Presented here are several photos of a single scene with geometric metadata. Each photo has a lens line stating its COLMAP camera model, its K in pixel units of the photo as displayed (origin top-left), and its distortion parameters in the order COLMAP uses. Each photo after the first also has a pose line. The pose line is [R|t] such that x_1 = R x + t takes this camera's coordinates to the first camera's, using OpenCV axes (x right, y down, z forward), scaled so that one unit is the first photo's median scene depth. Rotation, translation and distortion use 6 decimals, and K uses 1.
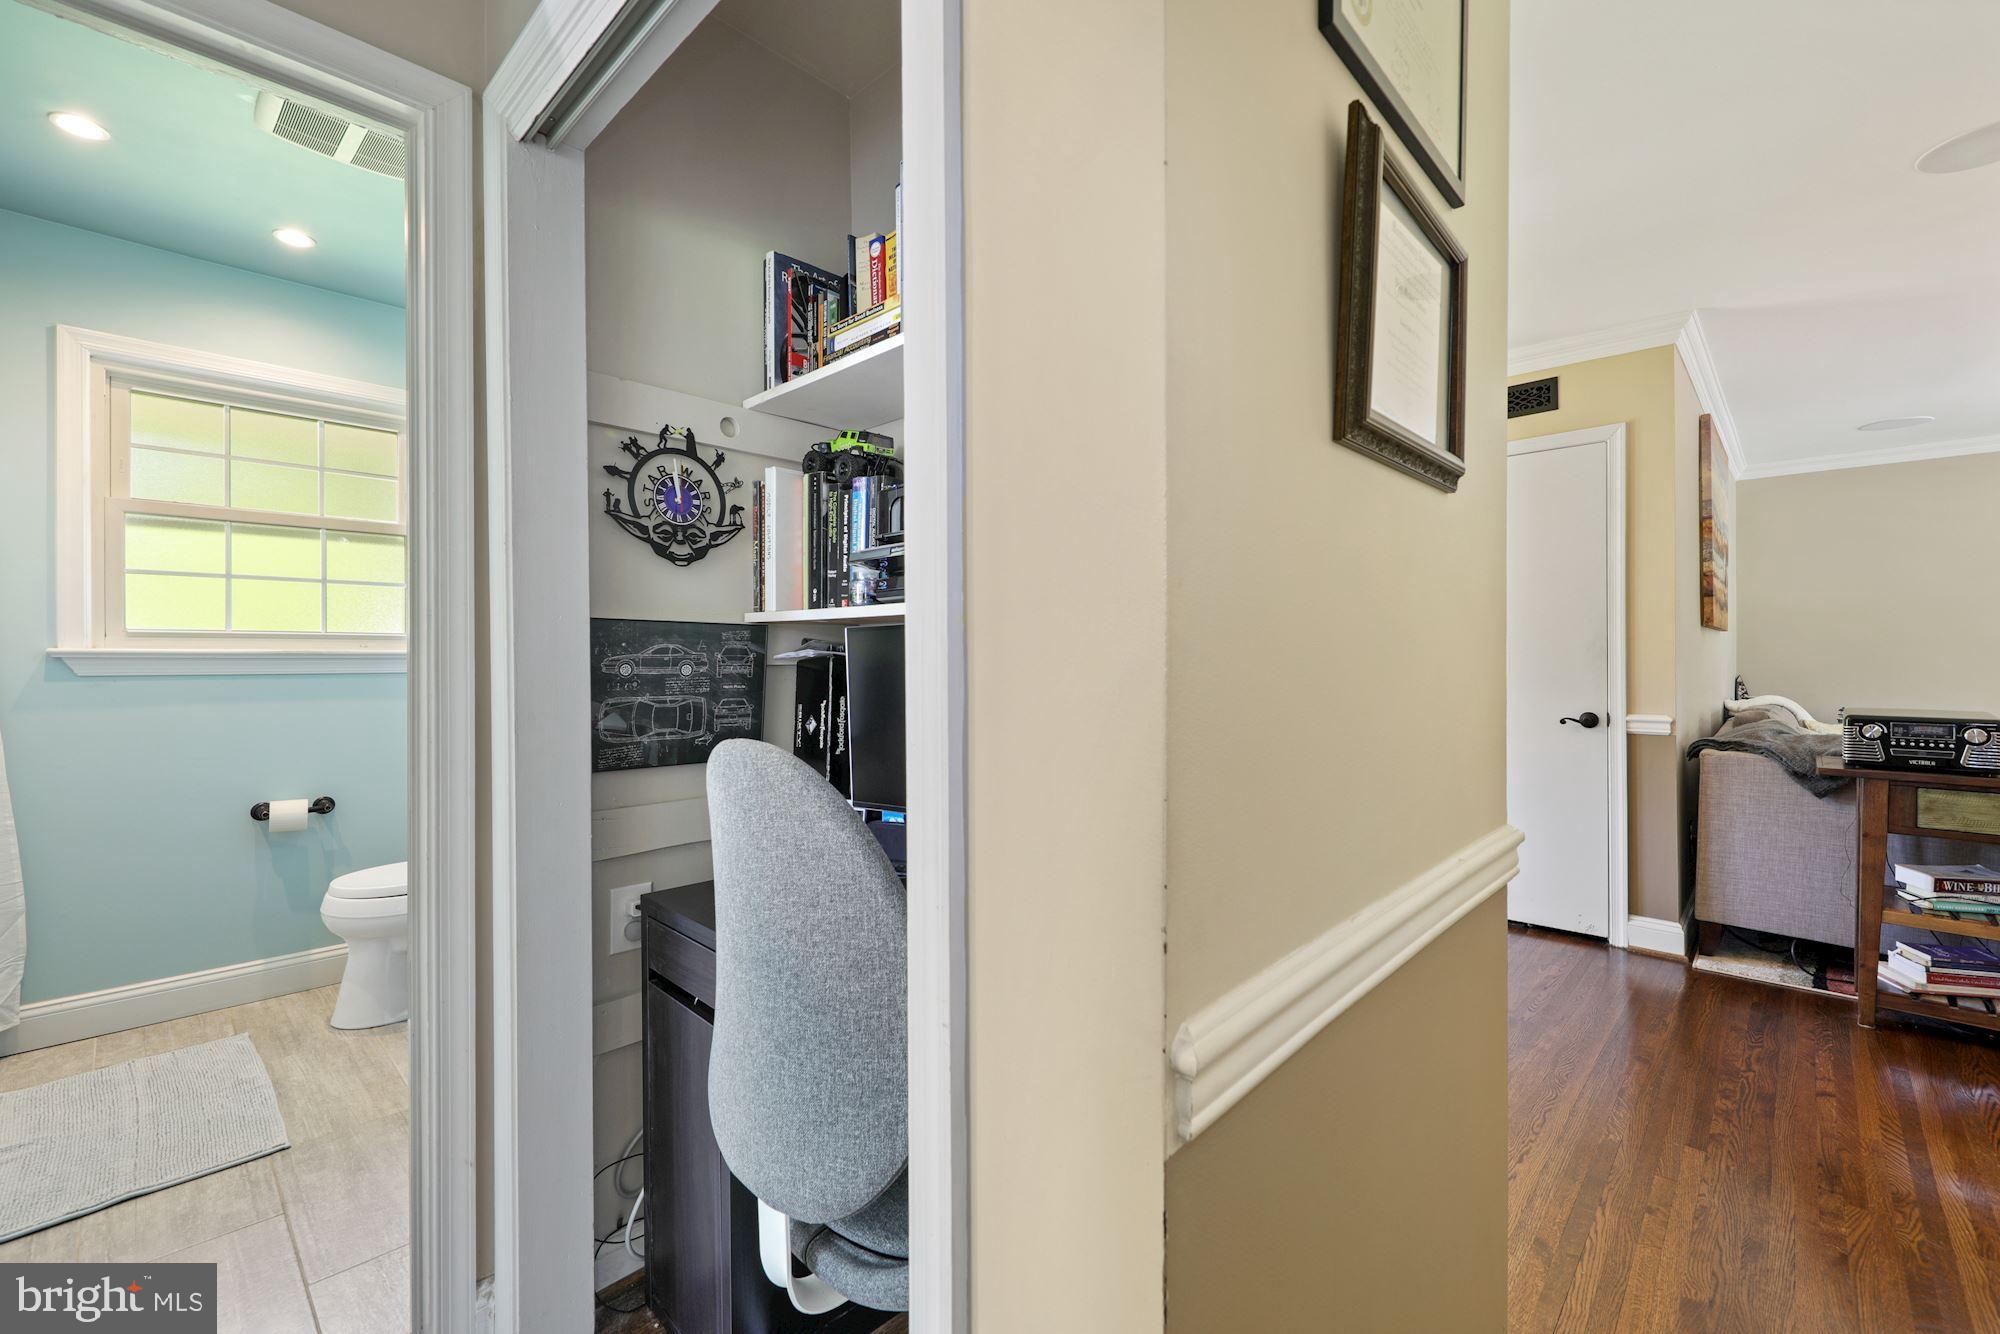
lens RADIAL K [[826.4, 0, 1003.1], [0, 826.4, 663.6], [0, 0, 1]] dist [0.003048, -0.003098]
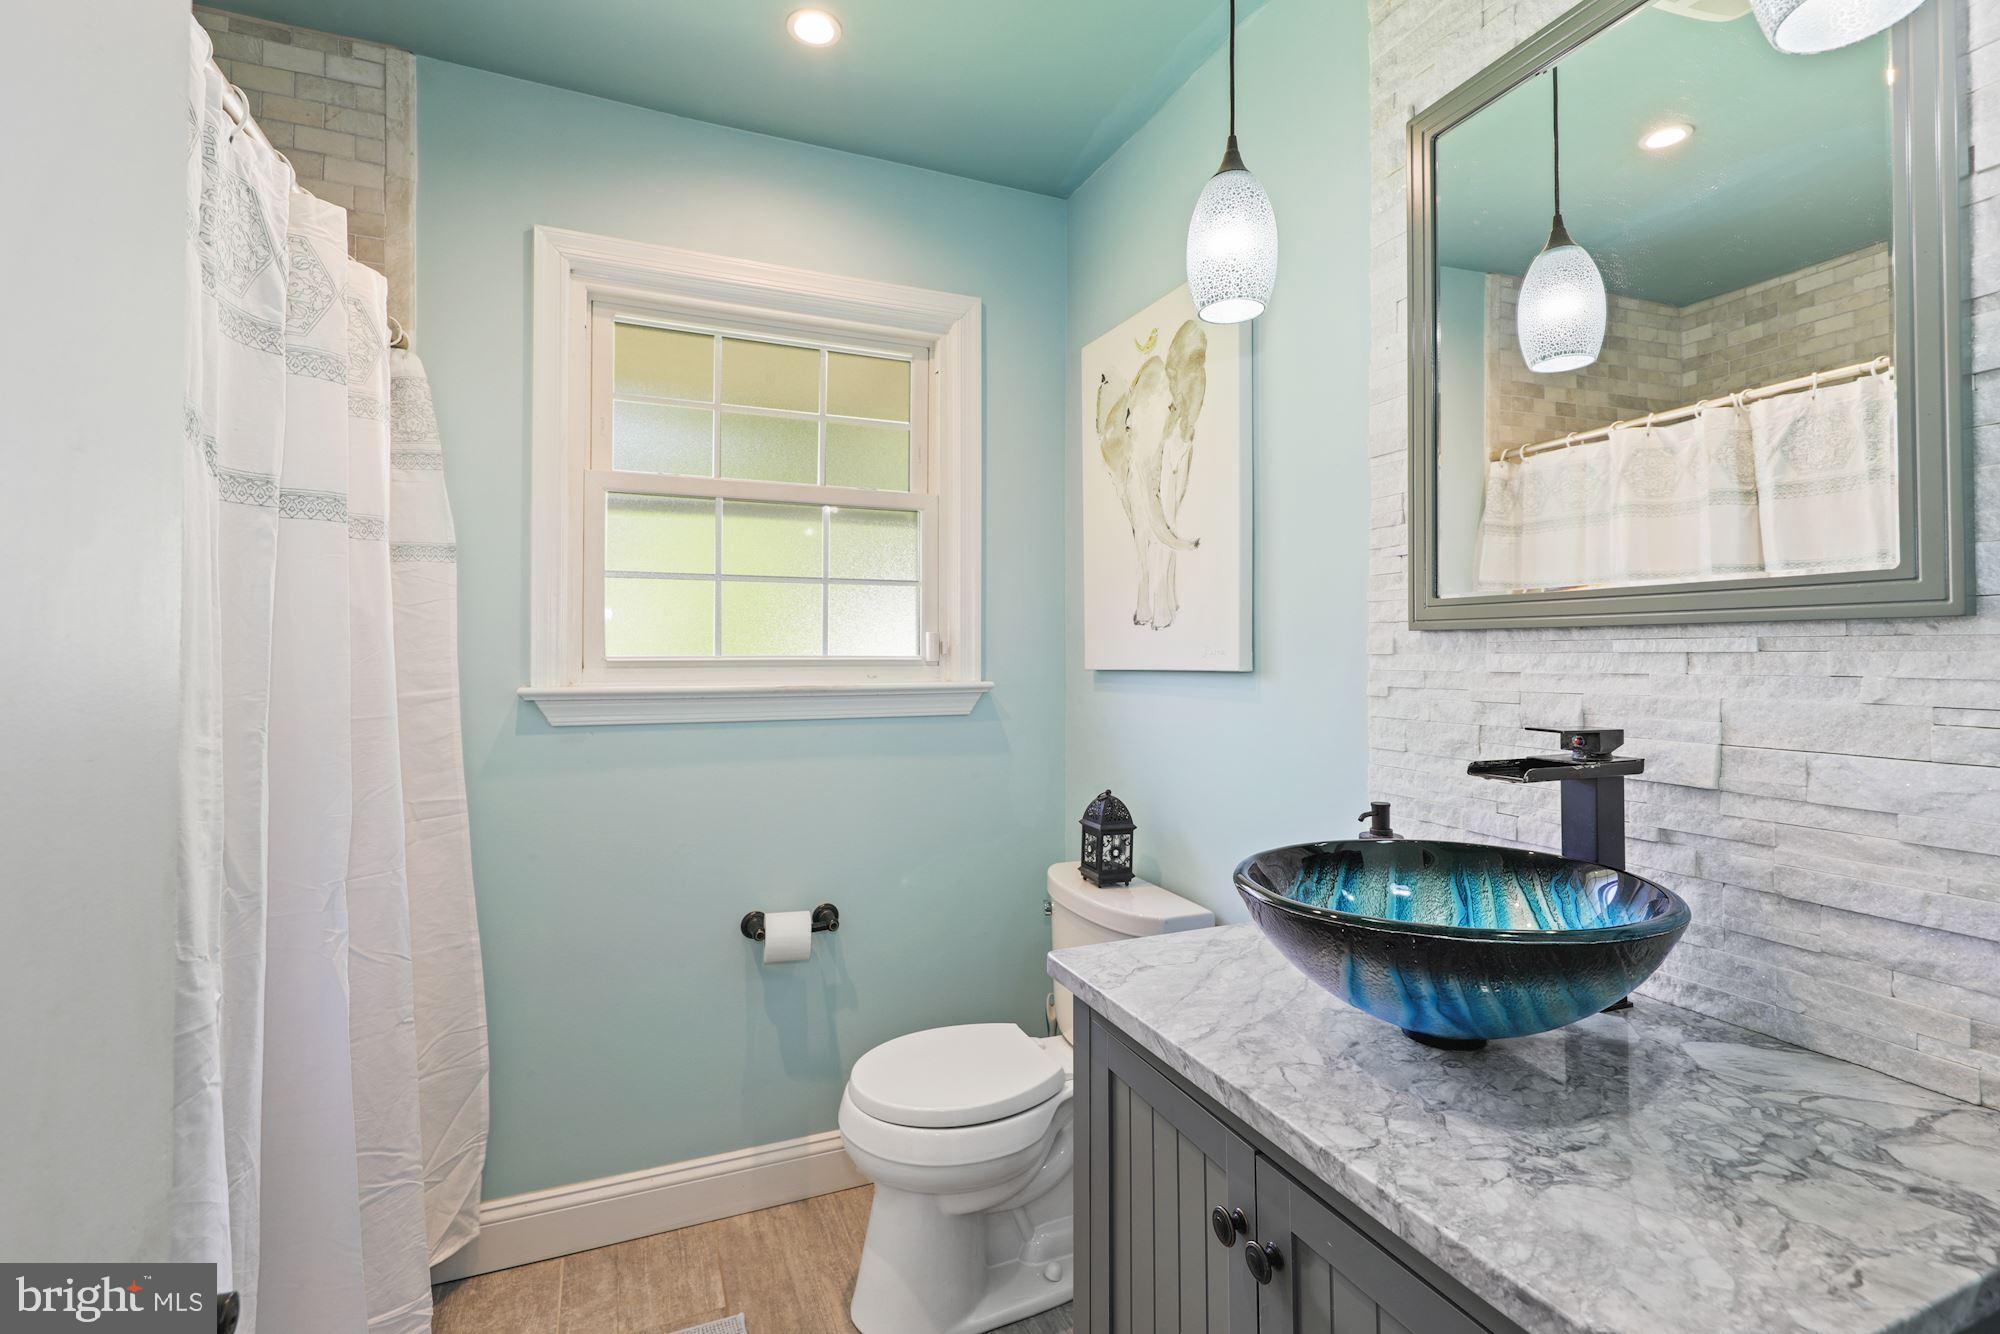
lens RADIAL K [[890.1, 0, 990.3], [0, 890.1, 653.1], [0, 0, 1]] dist [0.007570, -0.000321]
pose [[0.922280, -0.001063, -0.386522, -0.468268], [-0.005074, 0.999877, -0.014855, -0.034991], [0.386490, 0.015661, 0.922161, 0.428958]]
